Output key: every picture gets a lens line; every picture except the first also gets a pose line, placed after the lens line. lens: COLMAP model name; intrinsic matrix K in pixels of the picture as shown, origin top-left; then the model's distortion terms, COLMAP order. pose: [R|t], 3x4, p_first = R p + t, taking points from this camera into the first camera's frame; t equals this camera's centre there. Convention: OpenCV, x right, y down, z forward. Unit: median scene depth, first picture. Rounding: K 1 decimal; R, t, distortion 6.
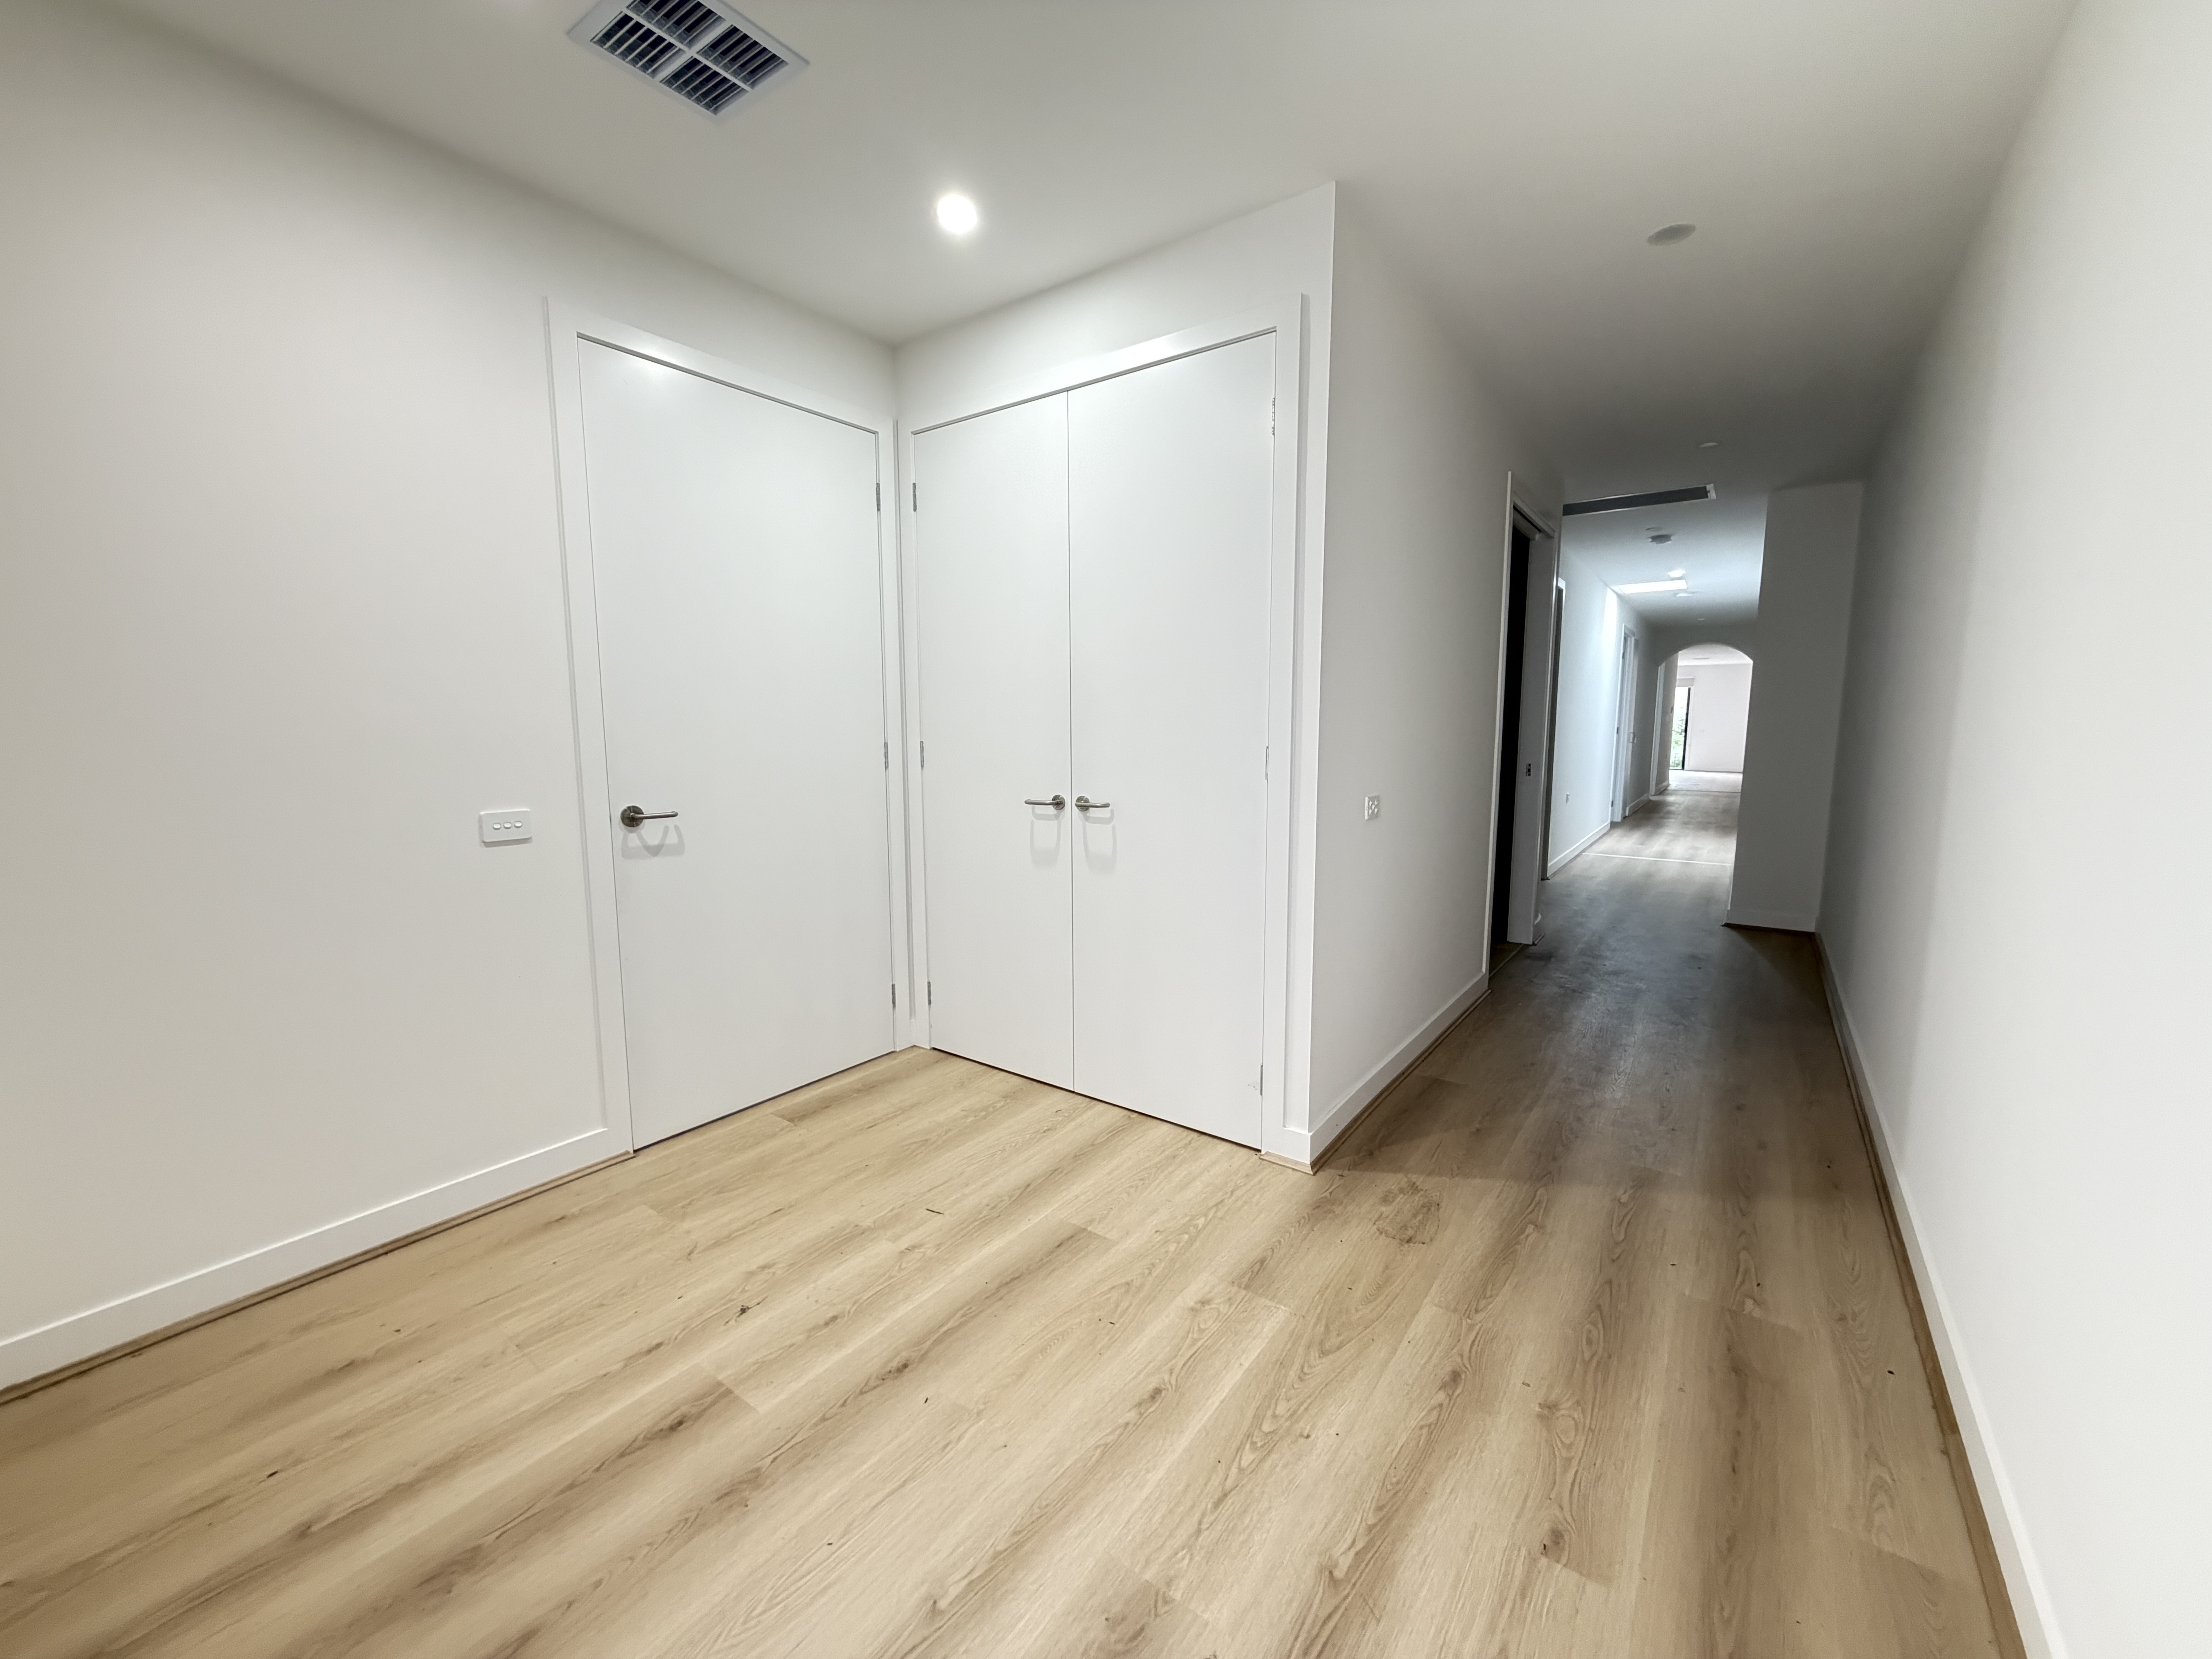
lens RADIAL K [[879.9, 0, 1098.8], [0, 879.9, 827.9], [0, 0, 1]] dist [0.000609, 0.000040]
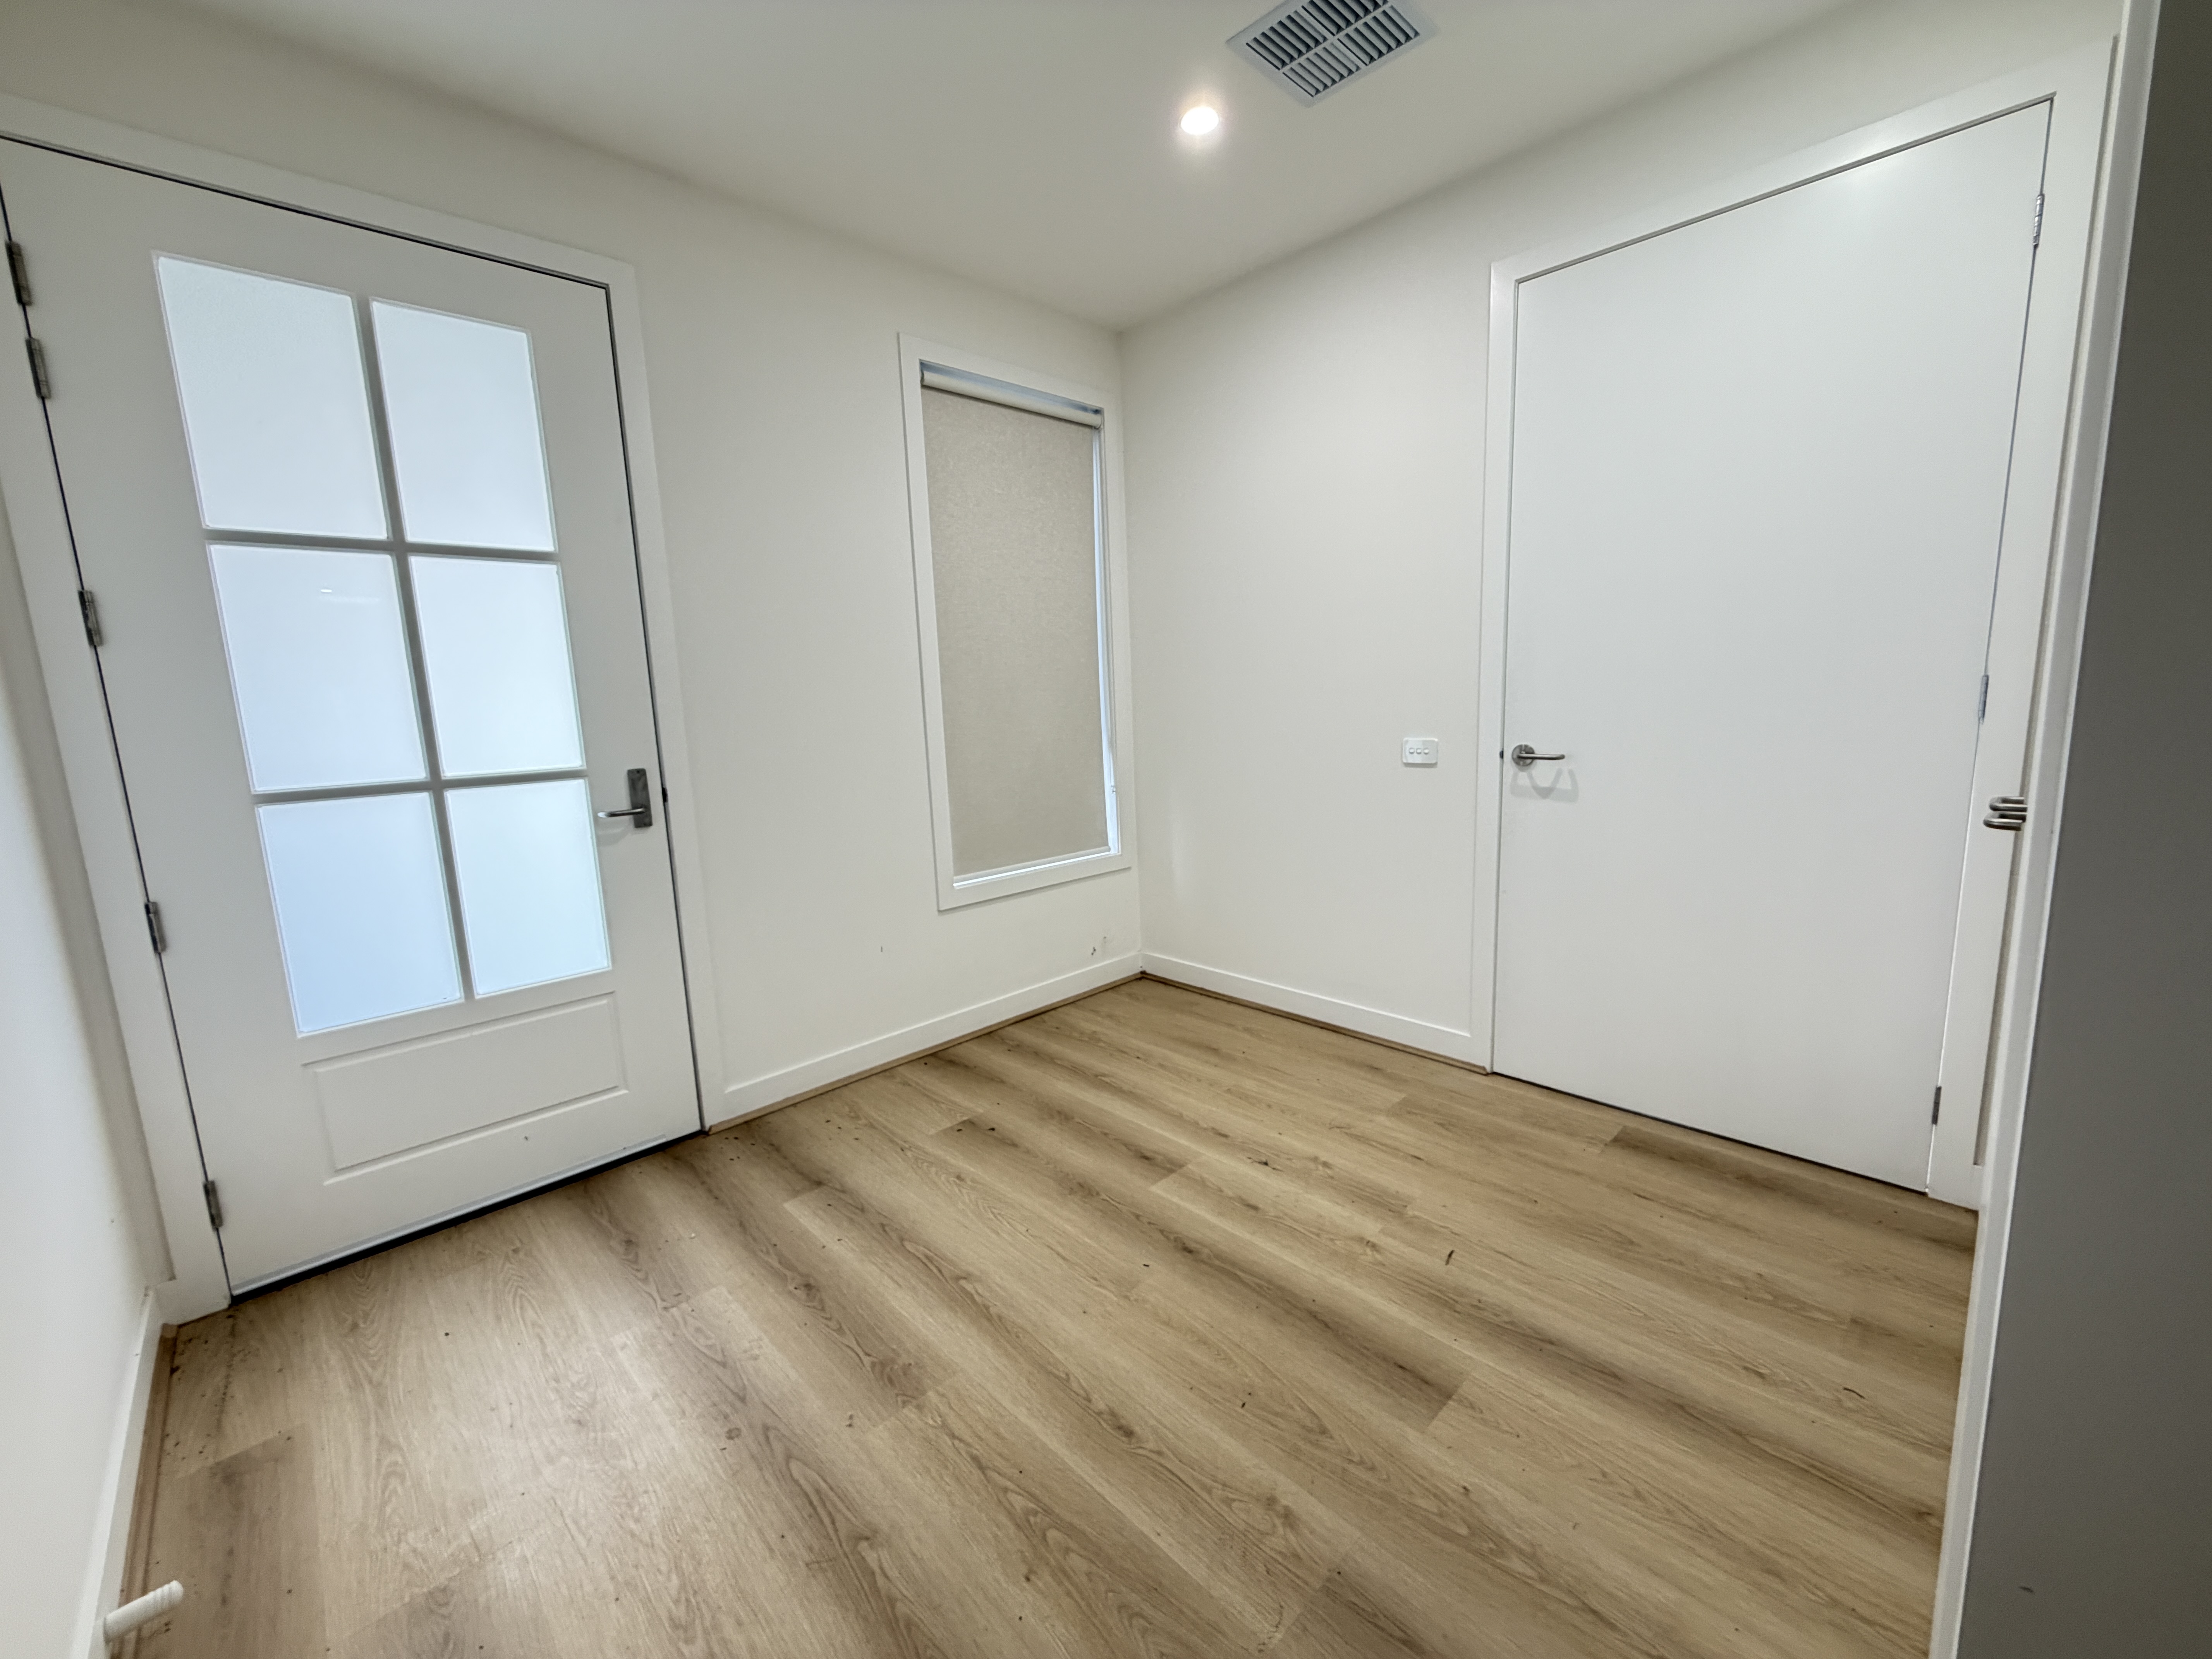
lens RADIAL K [[879.9, 0, 1098.8], [0, 879.9, 827.9], [0, 0, 1]] dist [0.000609, 0.000040]
pose [[-0.173285, 0.159797, -0.971822, 0.801018], [-0.077944, 0.981429, 0.175275, -0.102694], [0.981783, 0.106120, -0.157612, 1.007891]]
